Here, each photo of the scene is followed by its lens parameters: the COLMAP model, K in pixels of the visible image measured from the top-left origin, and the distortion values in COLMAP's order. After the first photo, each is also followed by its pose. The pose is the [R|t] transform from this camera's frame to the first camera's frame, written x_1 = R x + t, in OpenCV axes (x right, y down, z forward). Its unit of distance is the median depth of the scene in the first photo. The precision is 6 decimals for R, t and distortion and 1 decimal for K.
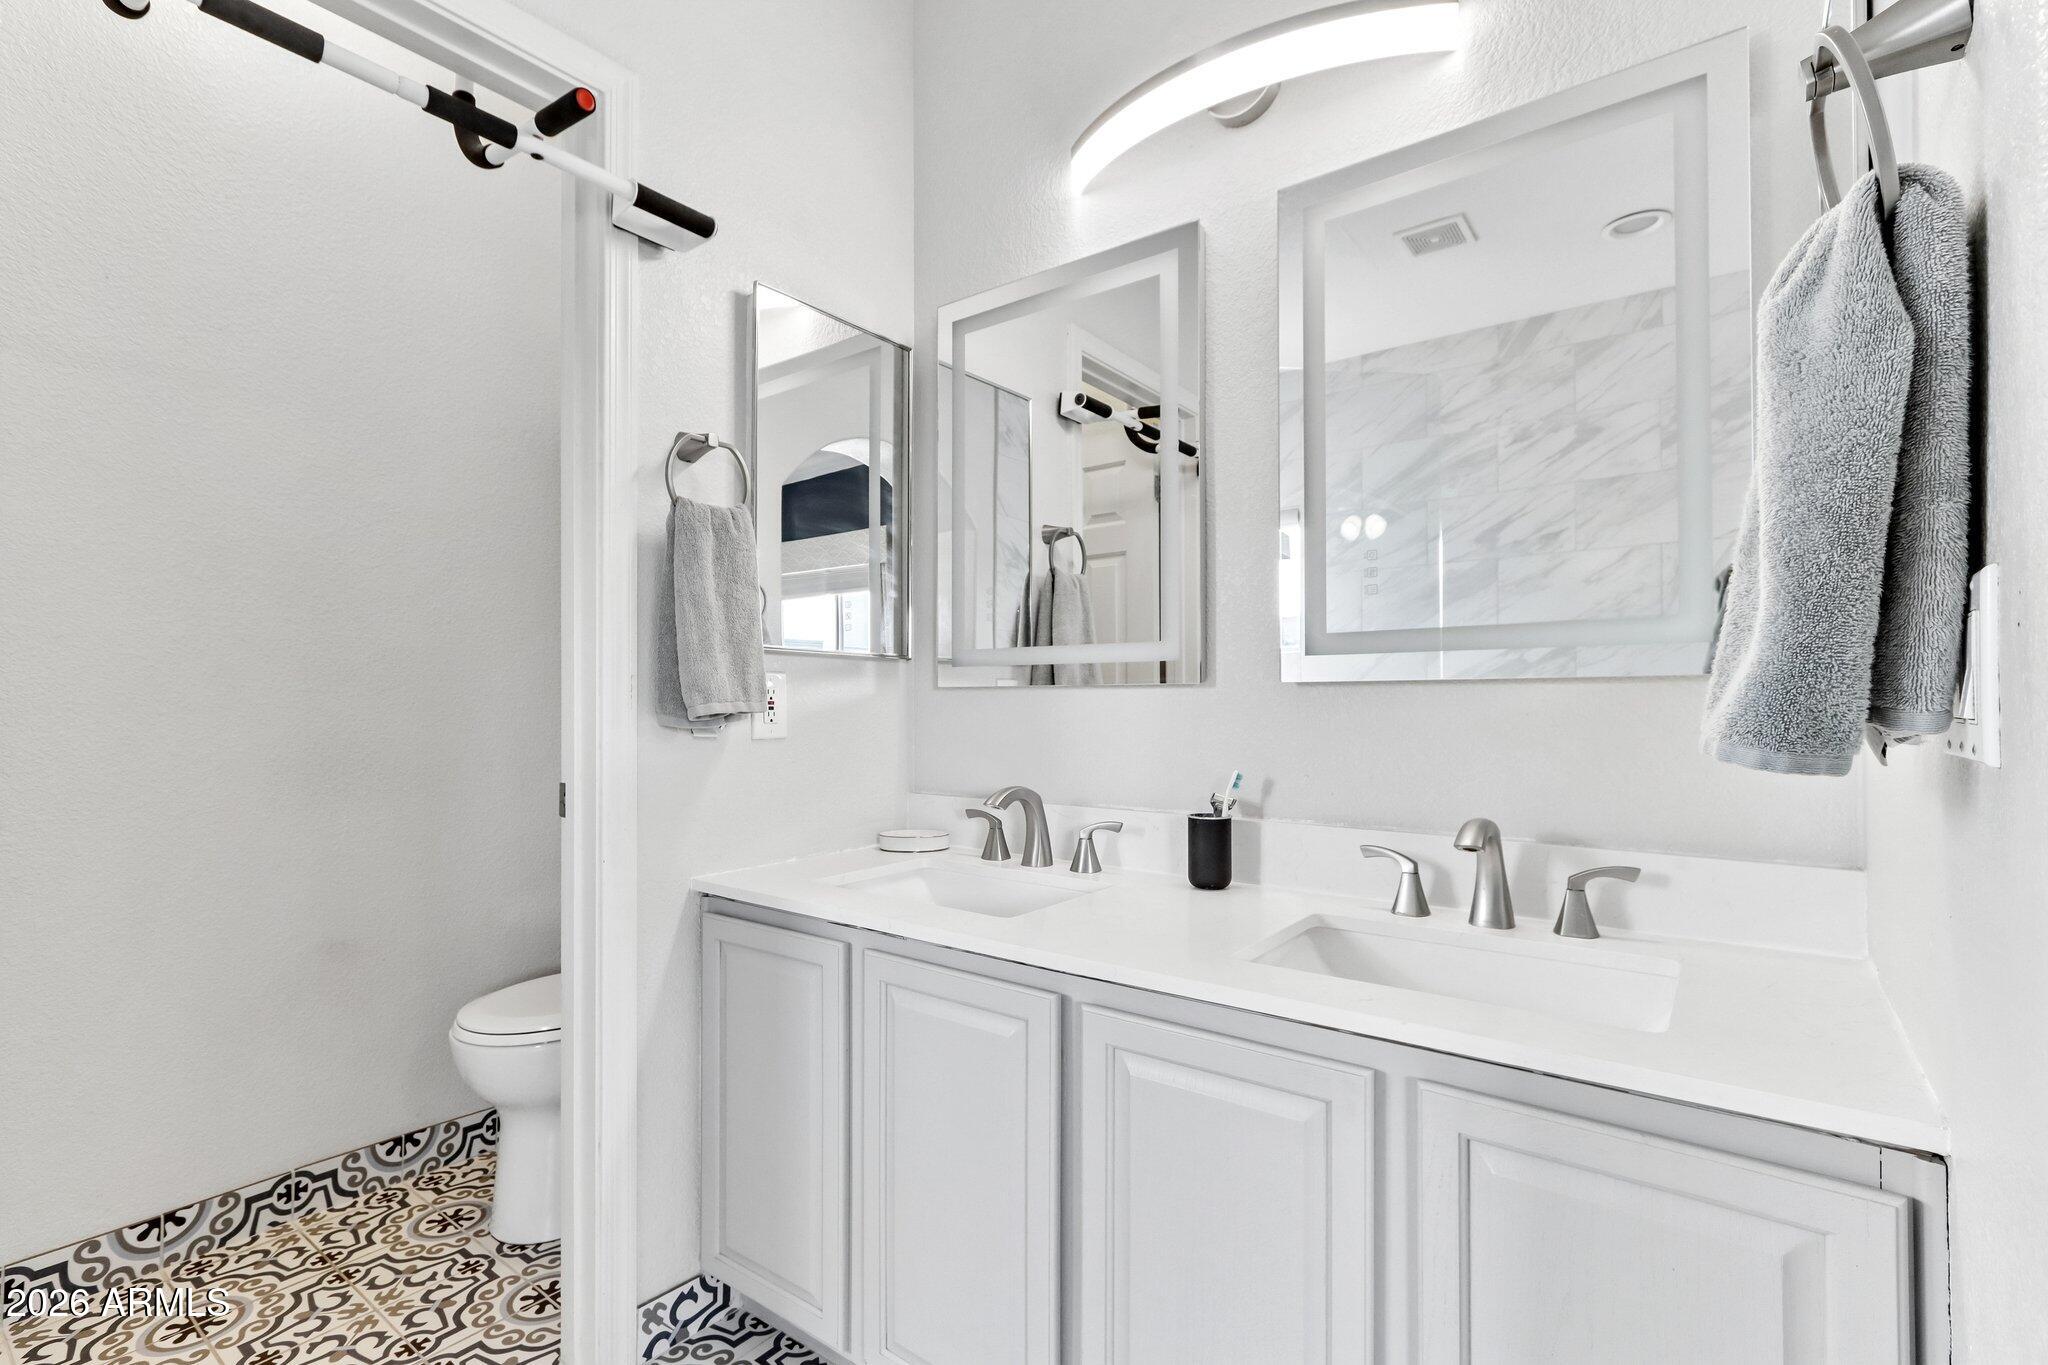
lens RADIAL K [[972.5, 0, 987.8], [0, 972.5, 710.0], [0, 0, 1]] dist [0.000395, 0.000391]
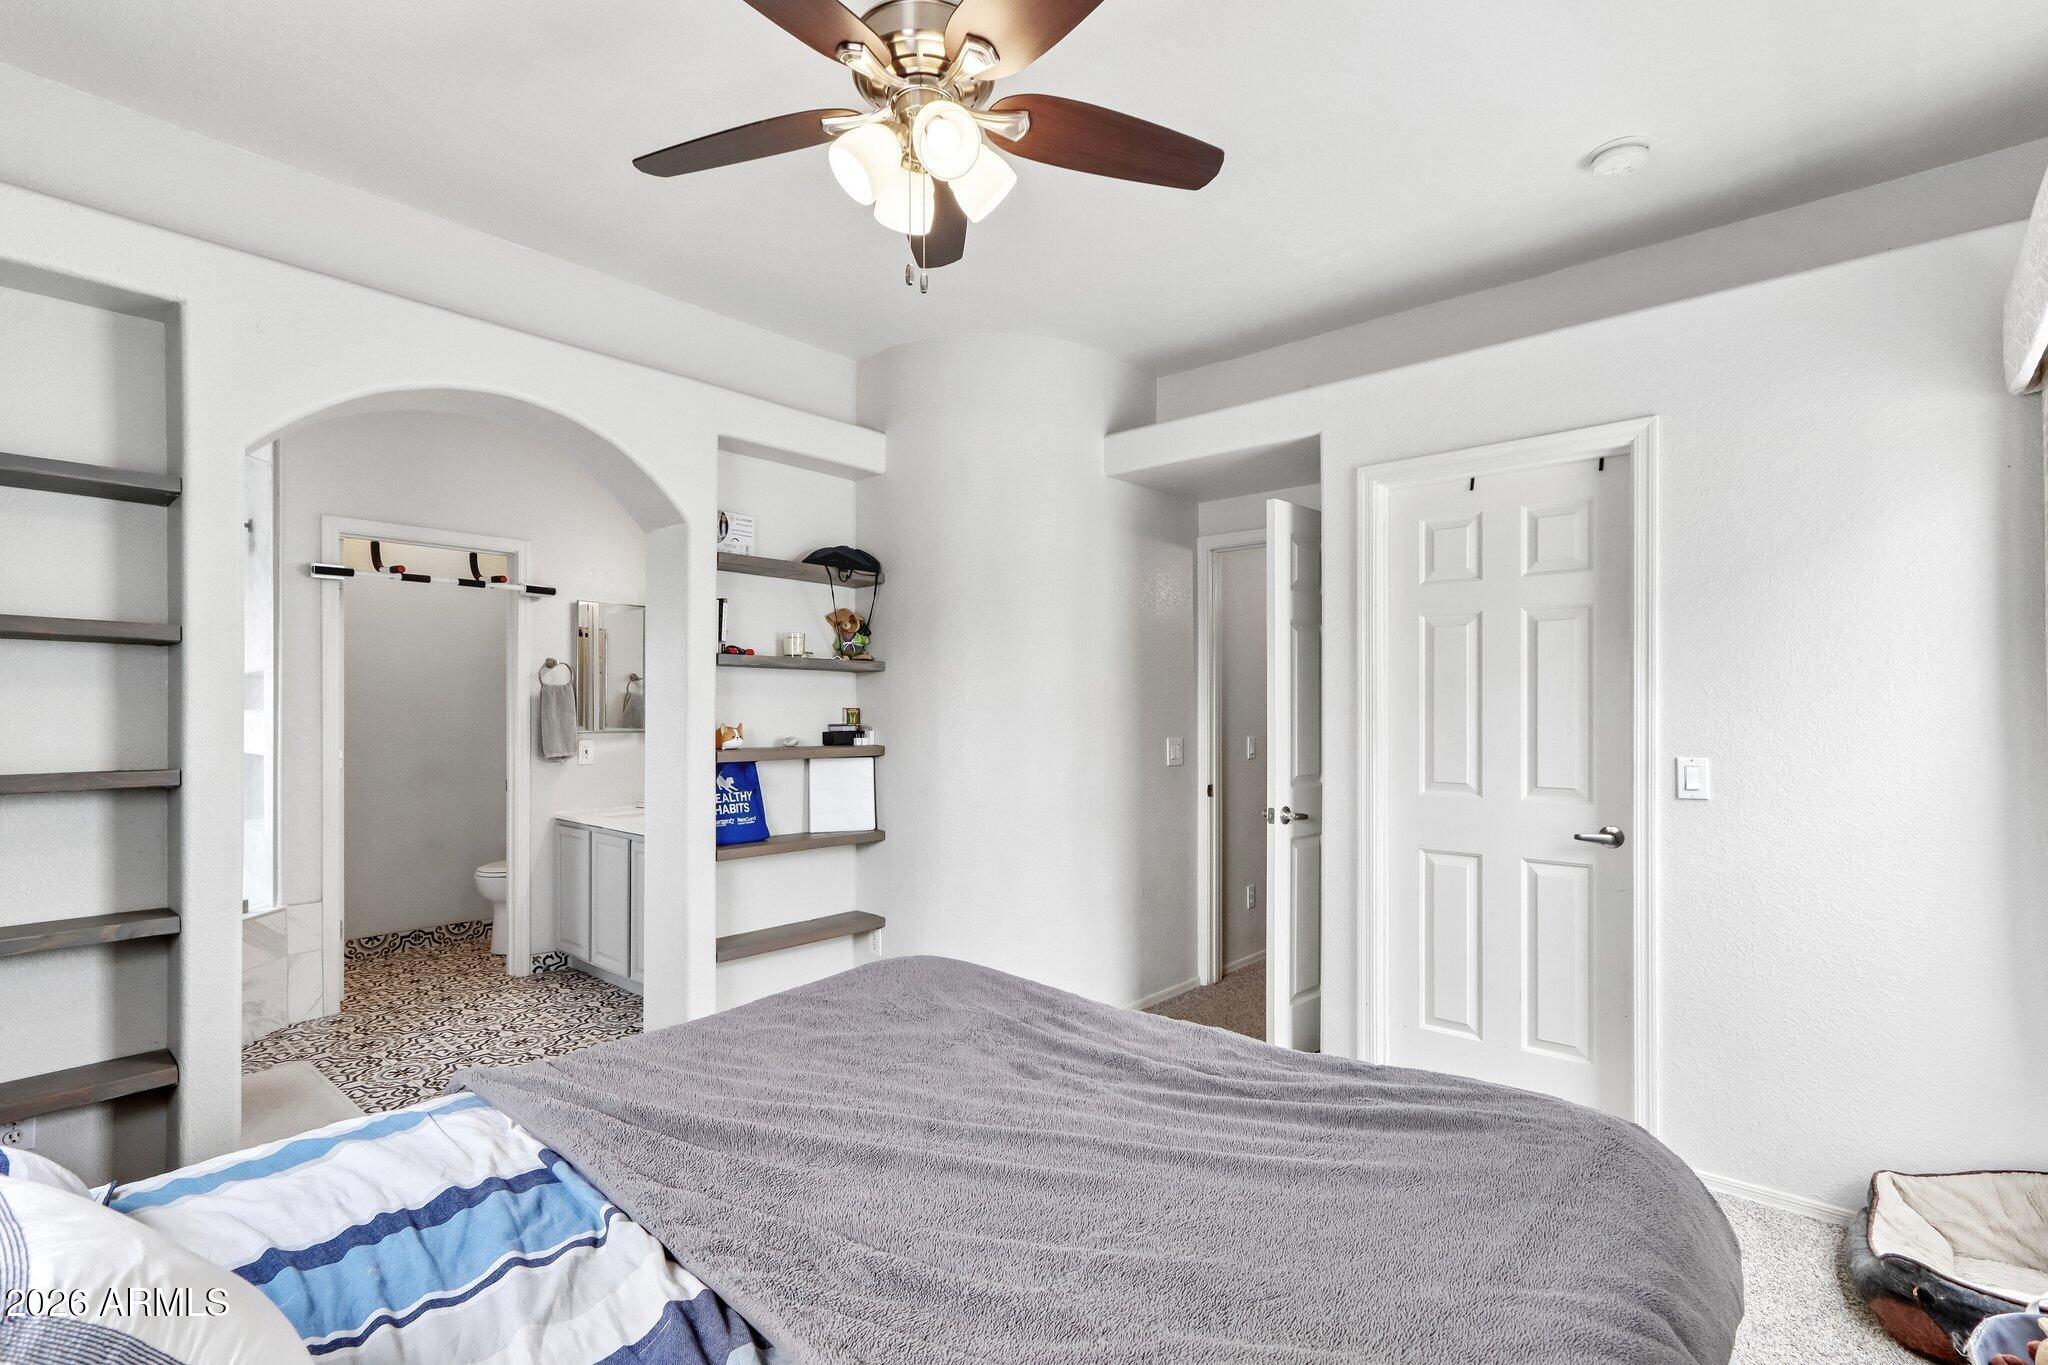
lens RADIAL K [[972.5, 0, 987.8], [0, 972.5, 710.0], [0, 0, 1]] dist [0.000395, 0.000391]
pose [[0.997707, -0.004029, -0.067555, 1.182460], [0.004079, 0.999991, 0.000601, -0.128313], [0.067552, -0.000875, 0.997715, -1.788814]]
